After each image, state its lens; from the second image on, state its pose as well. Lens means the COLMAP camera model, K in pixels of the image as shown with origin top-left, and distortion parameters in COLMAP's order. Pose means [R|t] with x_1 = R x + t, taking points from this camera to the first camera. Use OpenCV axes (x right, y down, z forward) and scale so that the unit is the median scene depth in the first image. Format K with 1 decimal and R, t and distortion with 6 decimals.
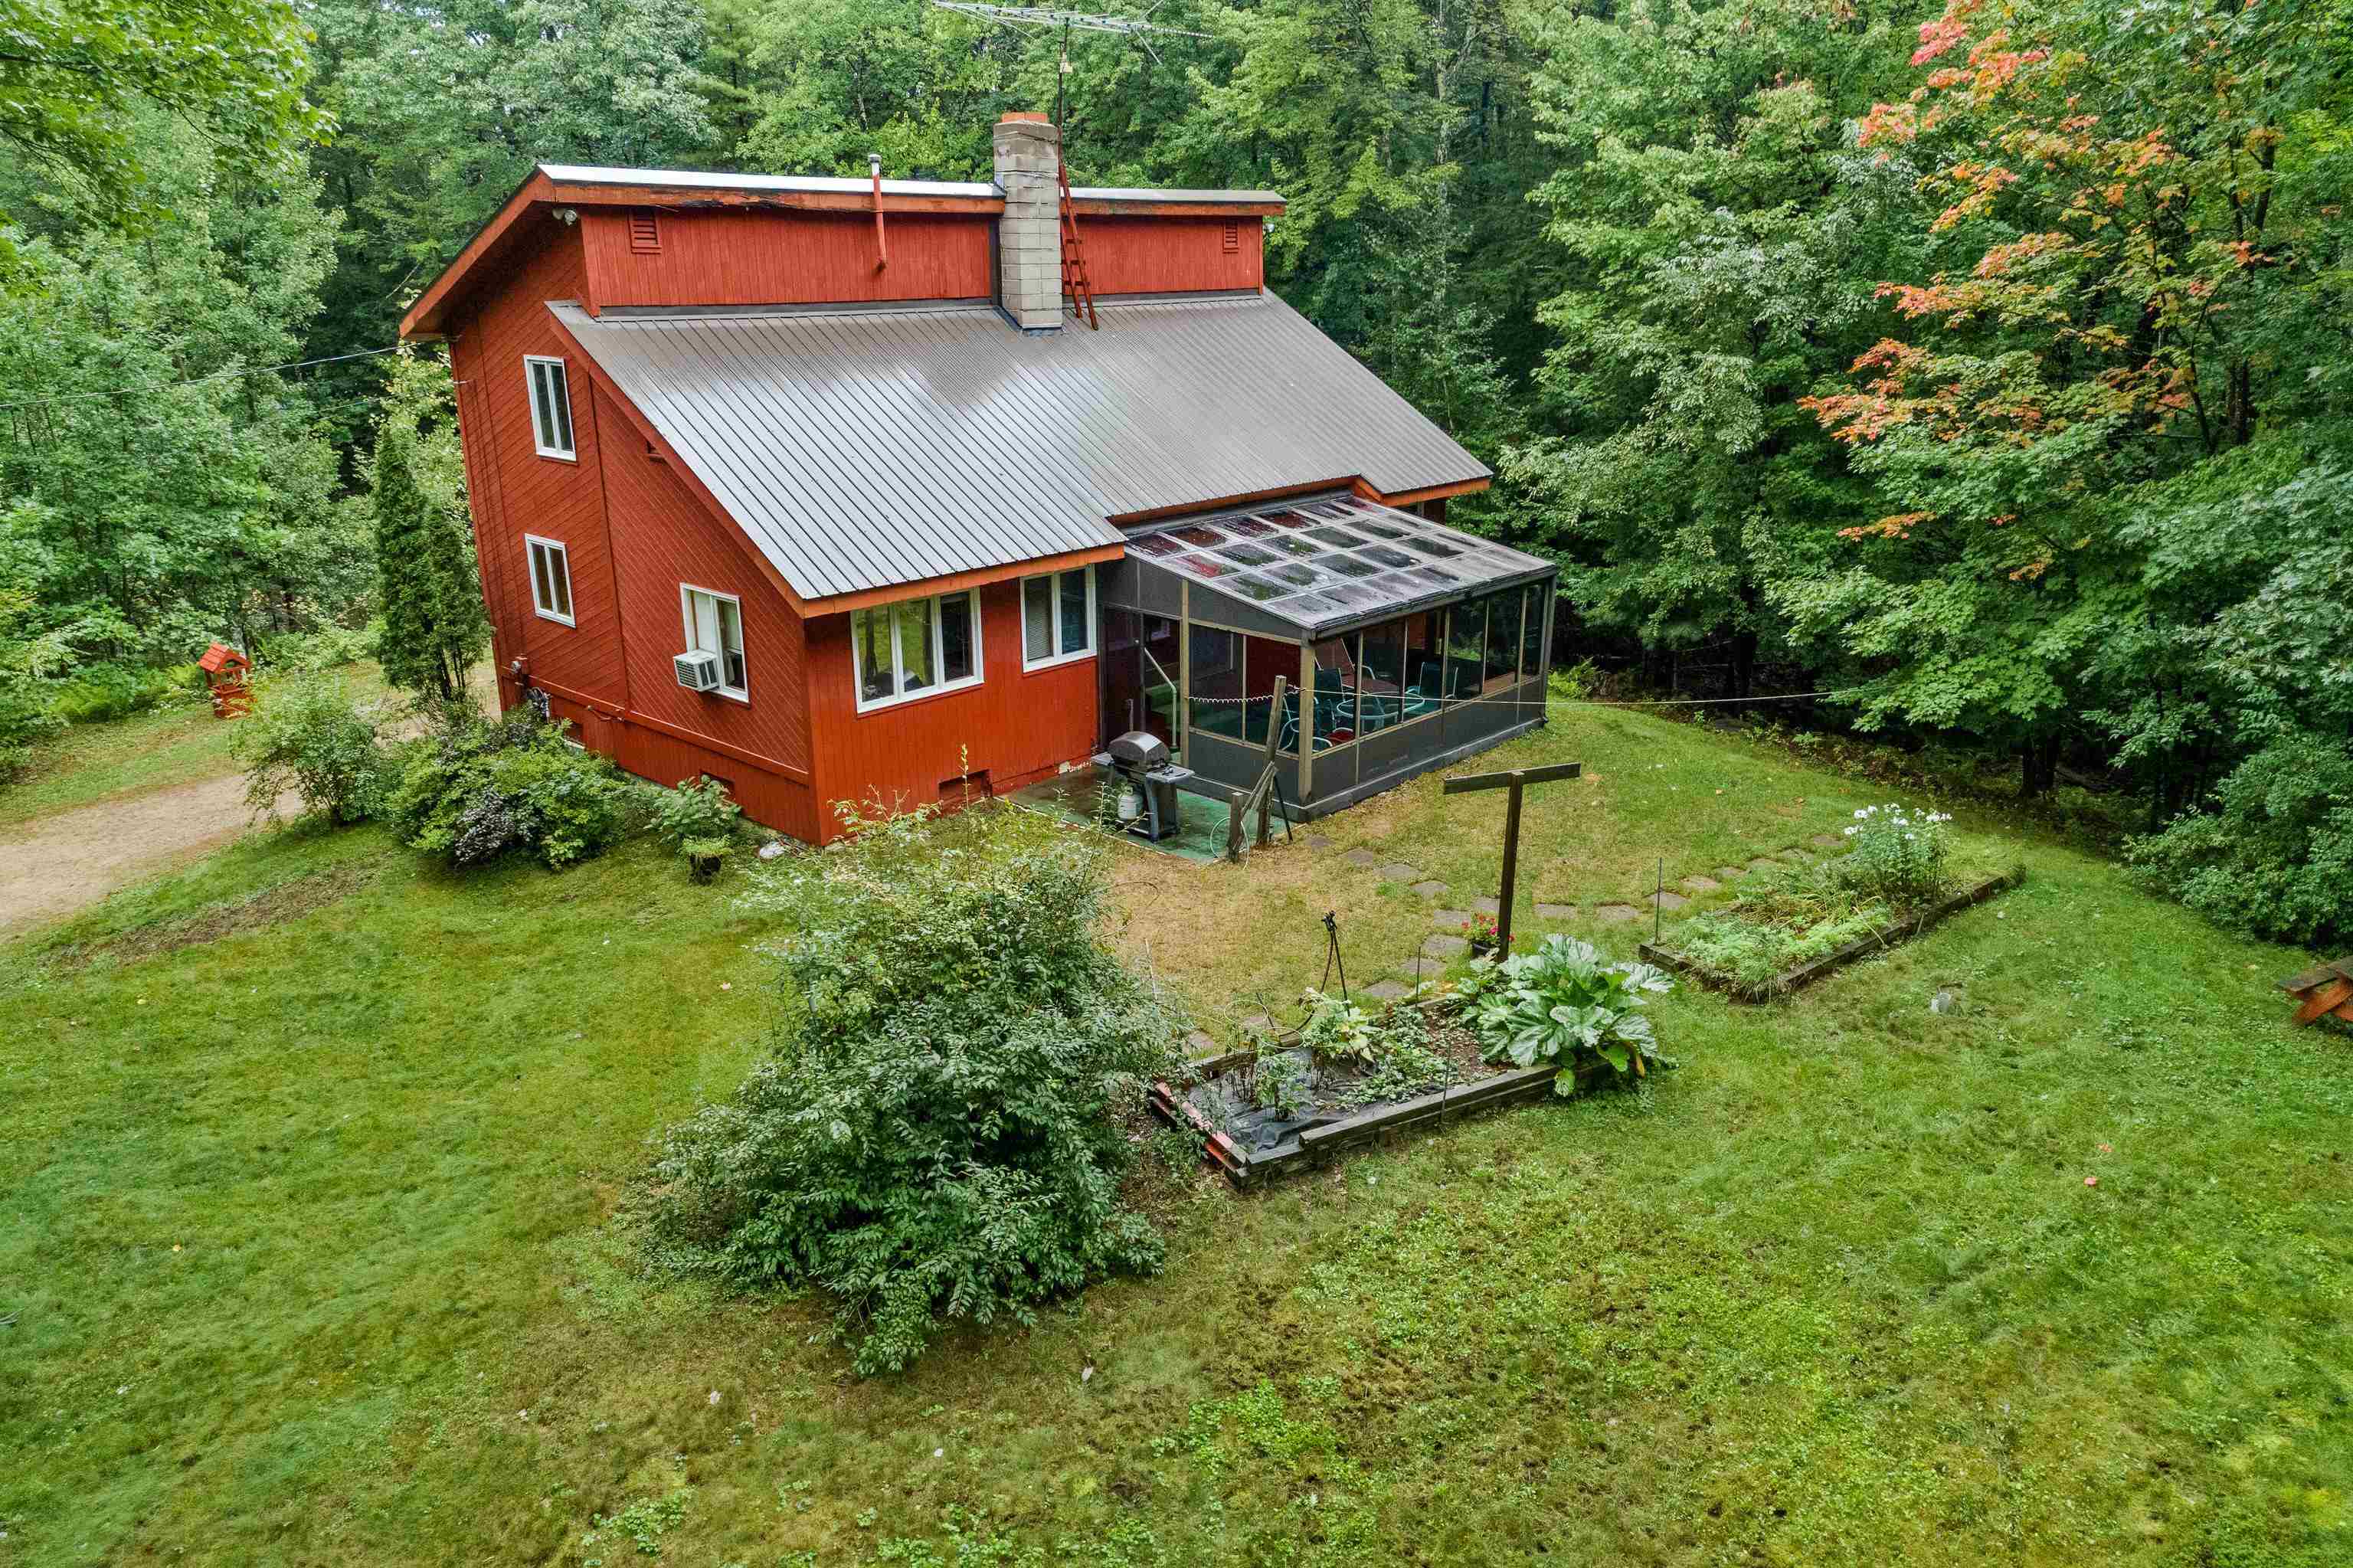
lens RADIAL K [[1588.3, 0, 1176.5], [0, 1588.3, 784.0], [0, 0, 1]] dist [-0.004972, 0.003486]
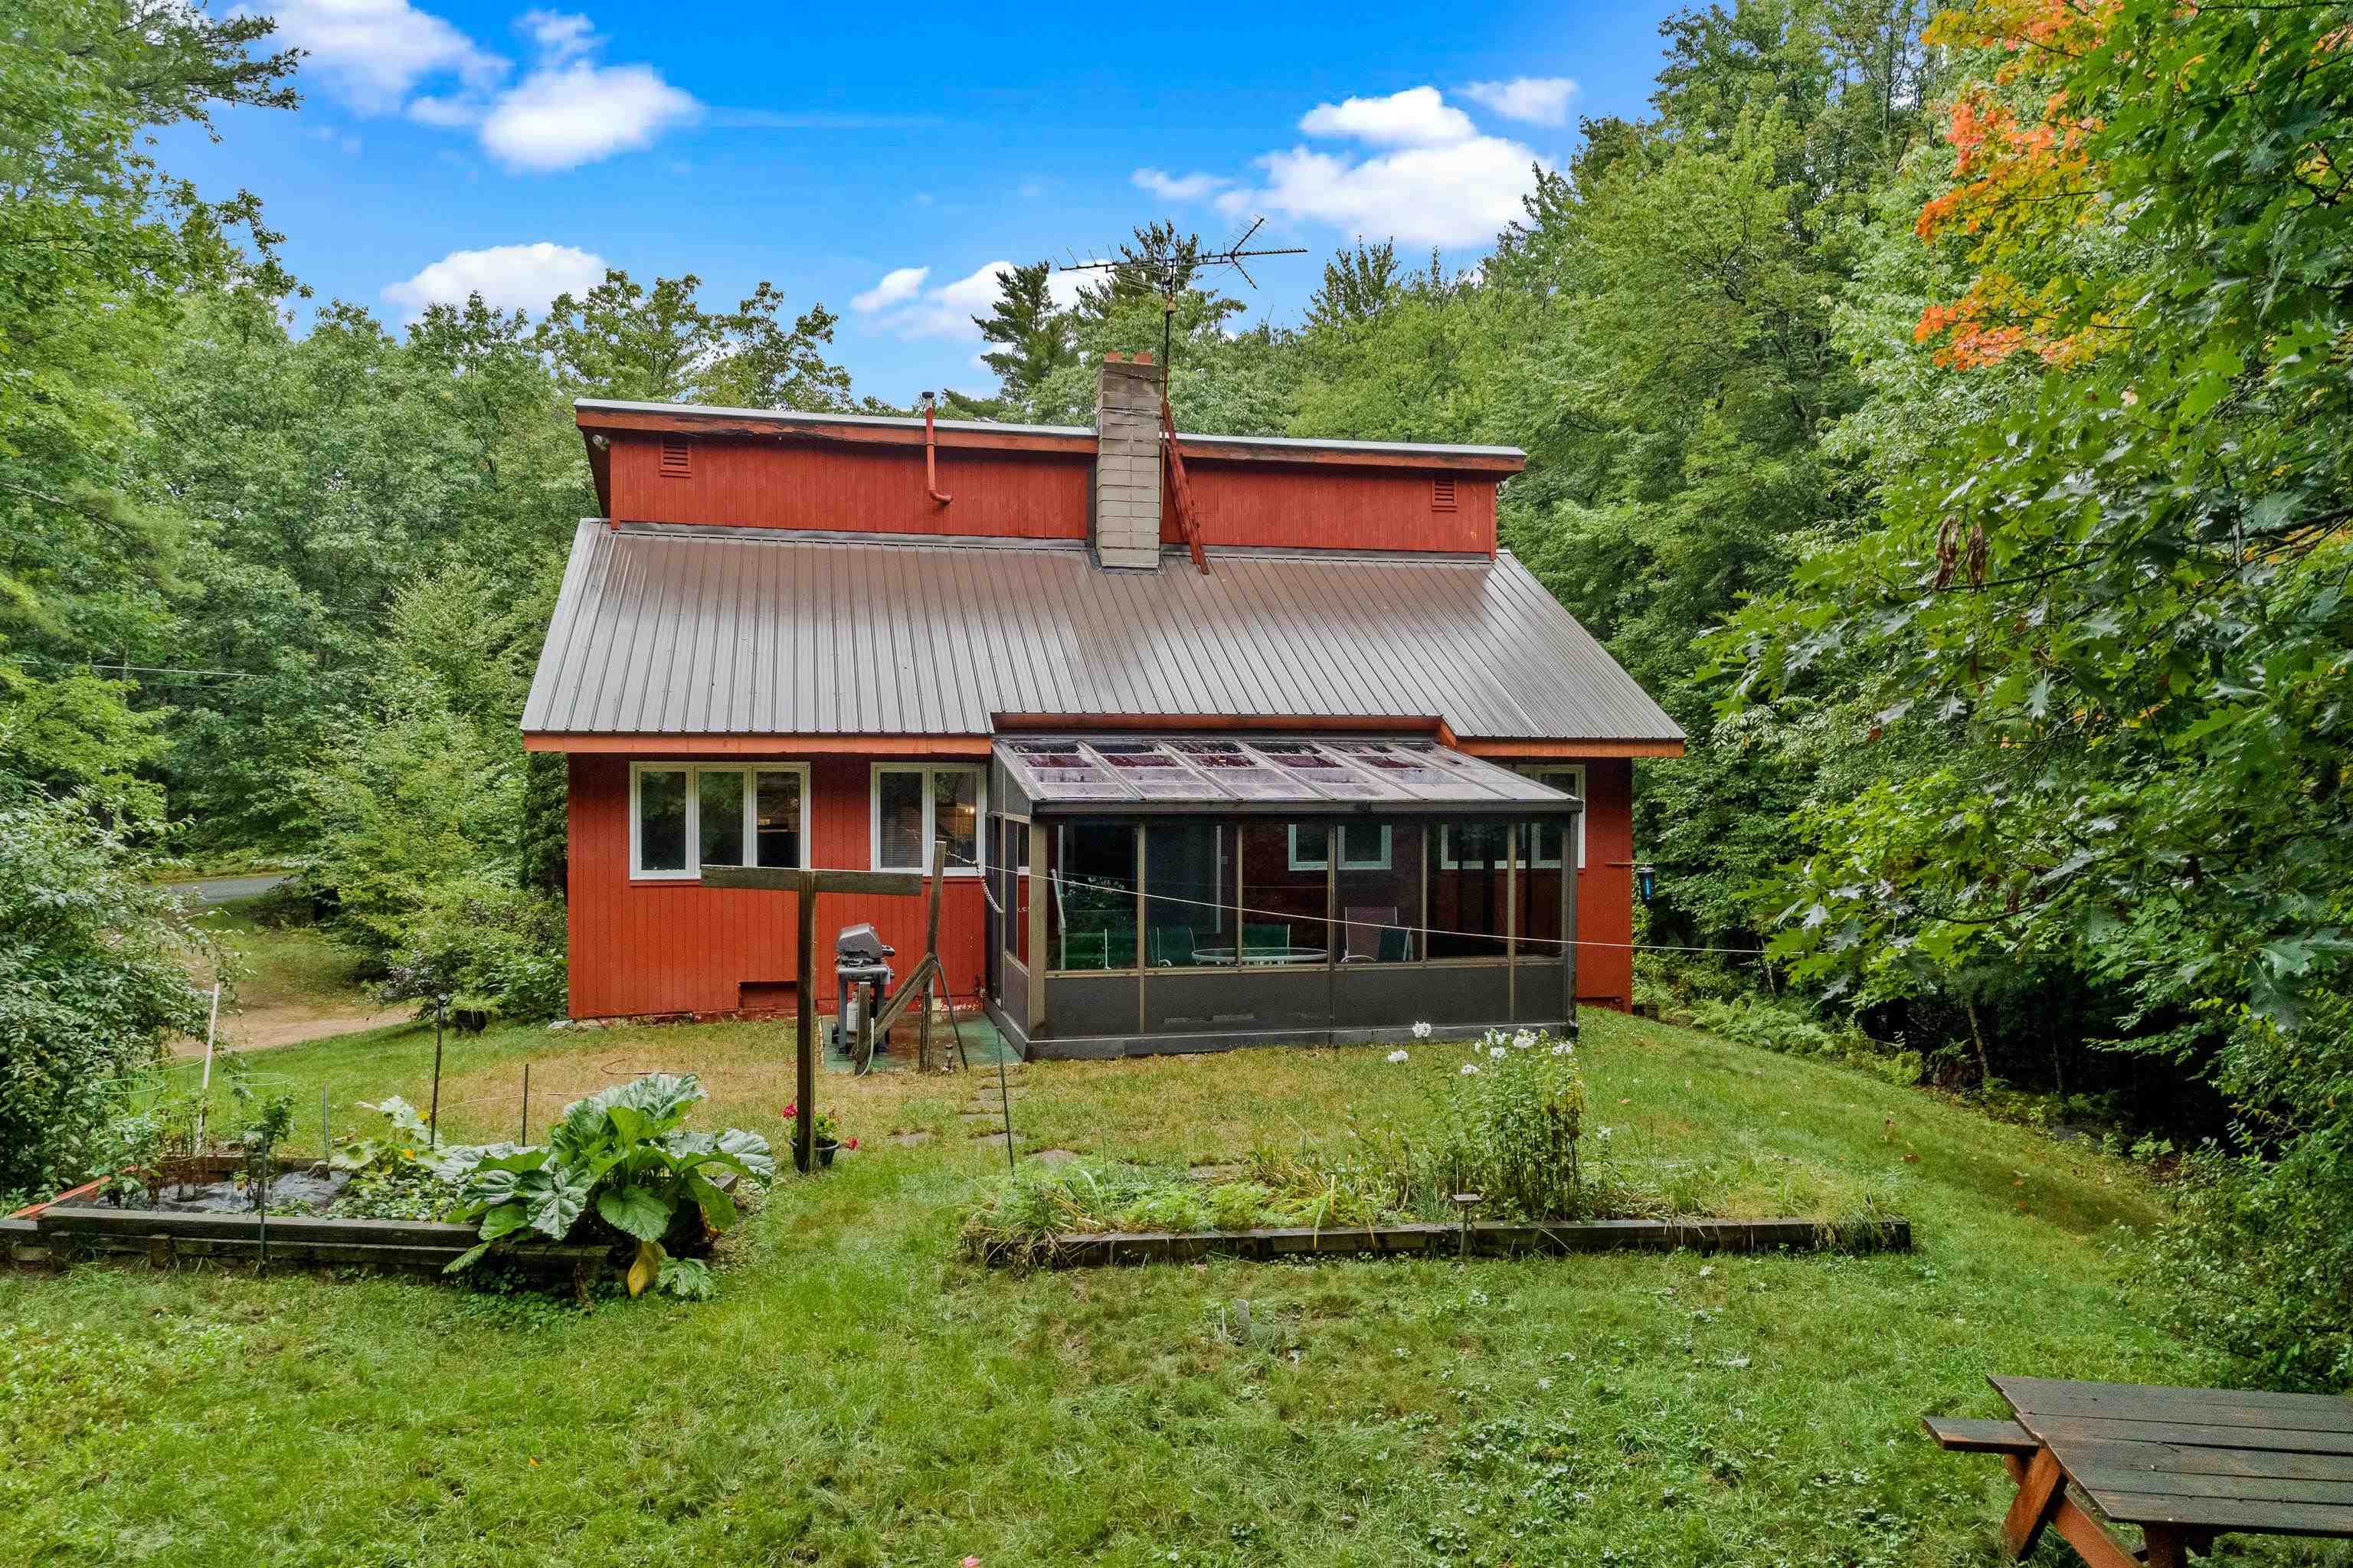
lens RADIAL K [[1589.0, 0, 1176.5], [0, 1589.0, 784.0], [0, 0, 1]] dist [-0.005786, 0.006425]
pose [[0.835221, 0.014911, -0.549712, 0.556617], [-0.179404, 0.952328, -0.246752, 0.072479], [0.519826, 0.304713, 0.798079, 0.381389]]
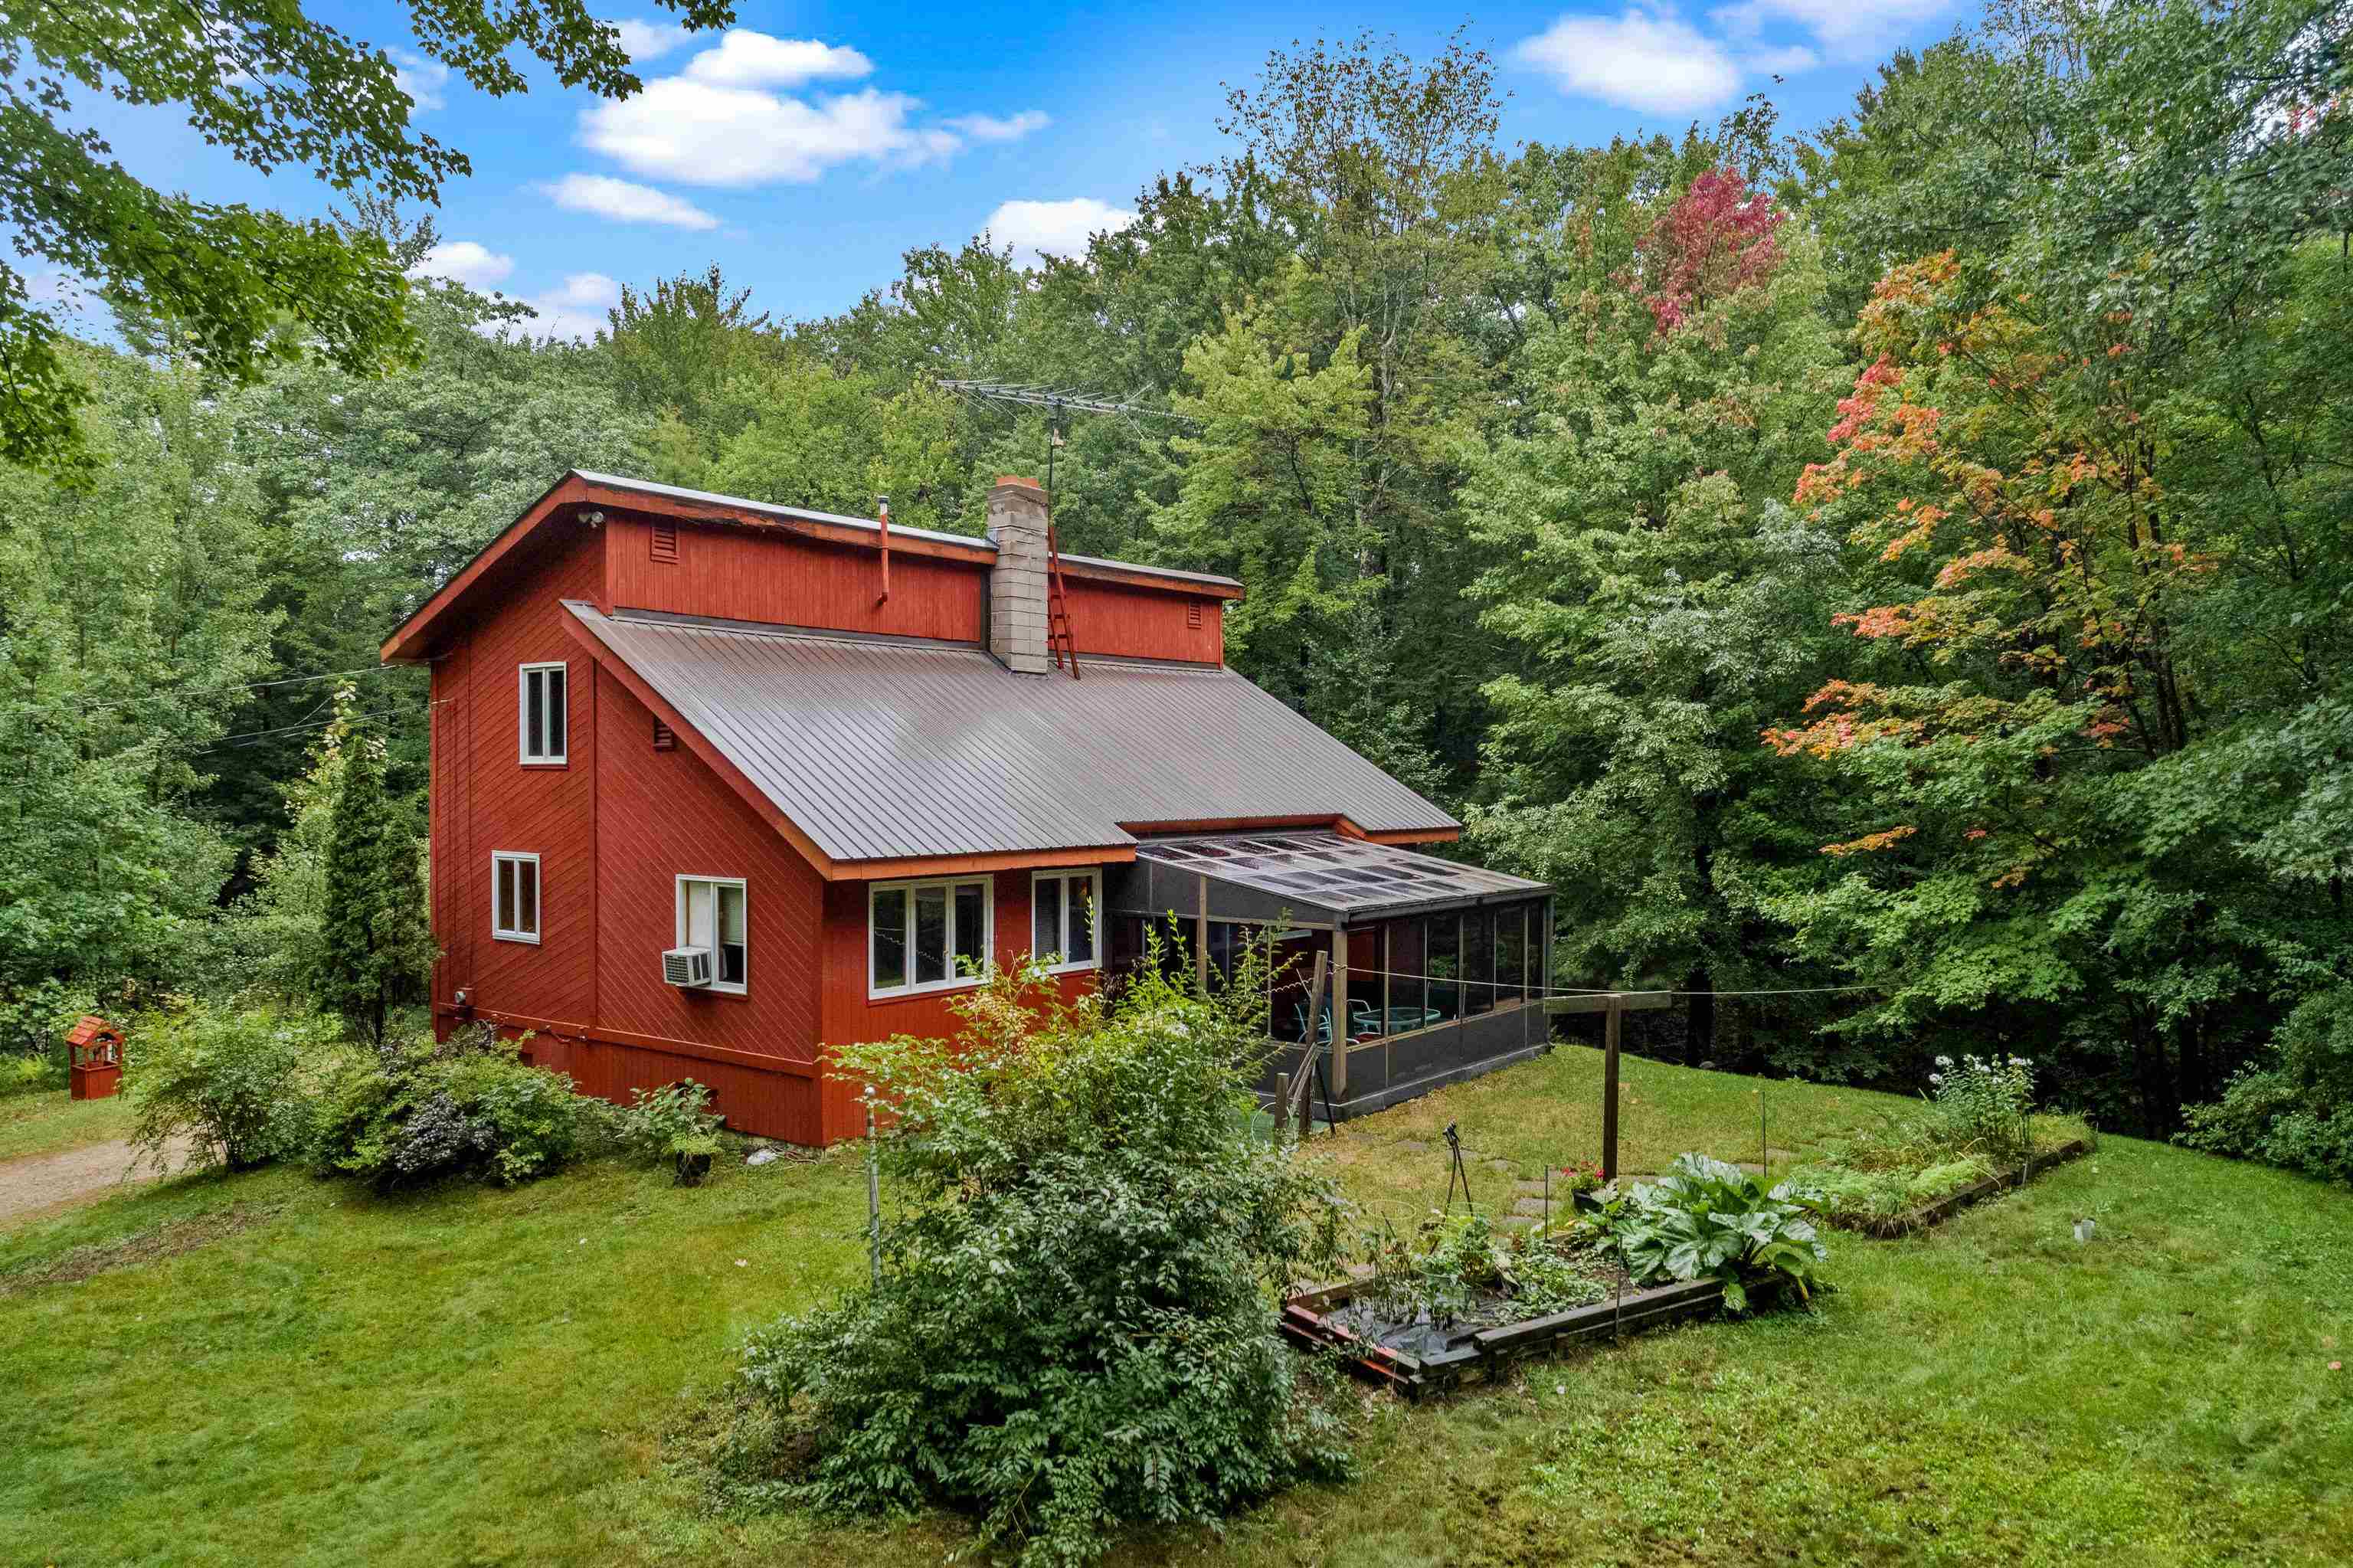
lens RADIAL K [[1589.0, 0, 1176.5], [0, 1589.0, 784.0], [0, 0, 1]] dist [-0.005786, 0.006425]
pose [[0.995673, 0.007894, 0.092594, -0.103880], [0.021347, 0.950313, -0.310564, 0.123222], [-0.090444, 0.311197, 0.946032, 0.058984]]
